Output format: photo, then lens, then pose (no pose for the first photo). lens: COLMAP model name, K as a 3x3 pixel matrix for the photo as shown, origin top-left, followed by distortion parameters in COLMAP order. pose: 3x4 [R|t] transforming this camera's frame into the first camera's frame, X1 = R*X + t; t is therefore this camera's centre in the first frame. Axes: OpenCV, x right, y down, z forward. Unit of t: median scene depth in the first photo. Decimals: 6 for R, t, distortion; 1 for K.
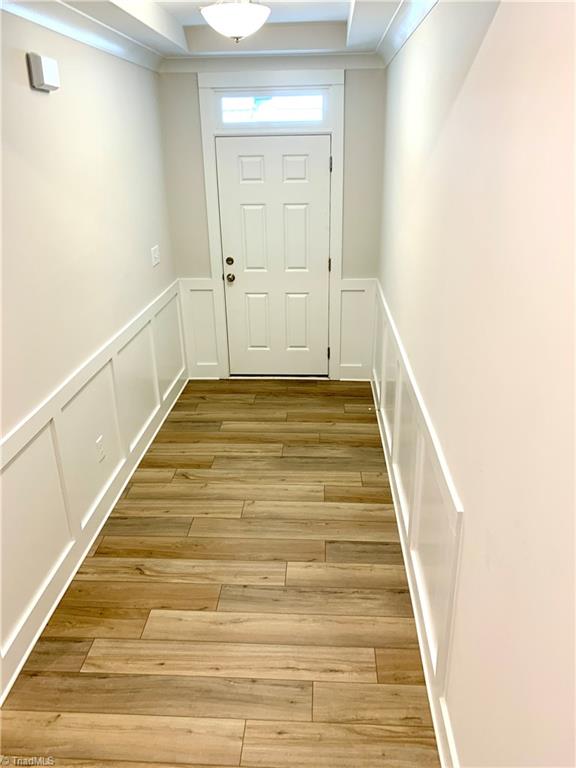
lens RADIAL K [[611.8, 0, 288.0], [0, 611.8, 384.0], [0, 0, 1]] dist [0.049273, -0.043308]
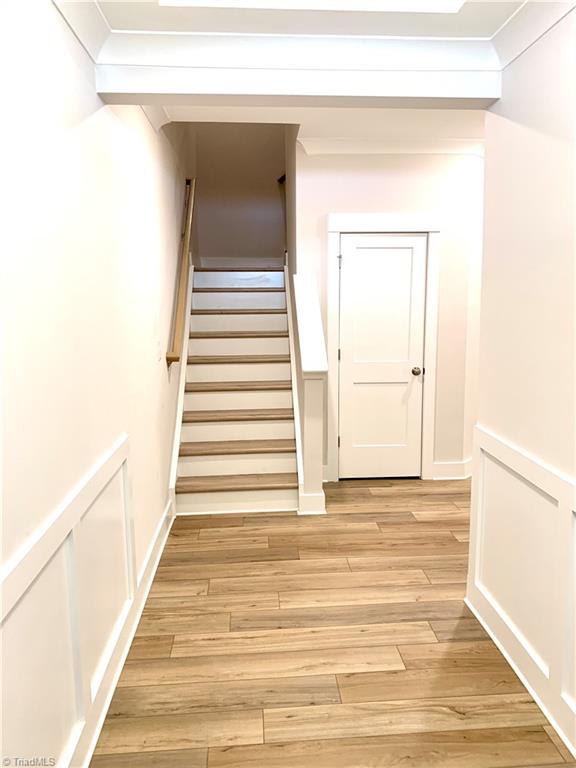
lens RADIAL K [[611.8, 0, 288.0], [0, 611.8, 384.0], [0, 0, 1]] dist [0.049273, -0.043308]
pose [[-0.992511, 0.047260, -0.112647, 0.034431], [-0.016382, 0.862311, 0.506114, -0.454214], [0.121055, 0.504169, -0.855078, 1.530484]]
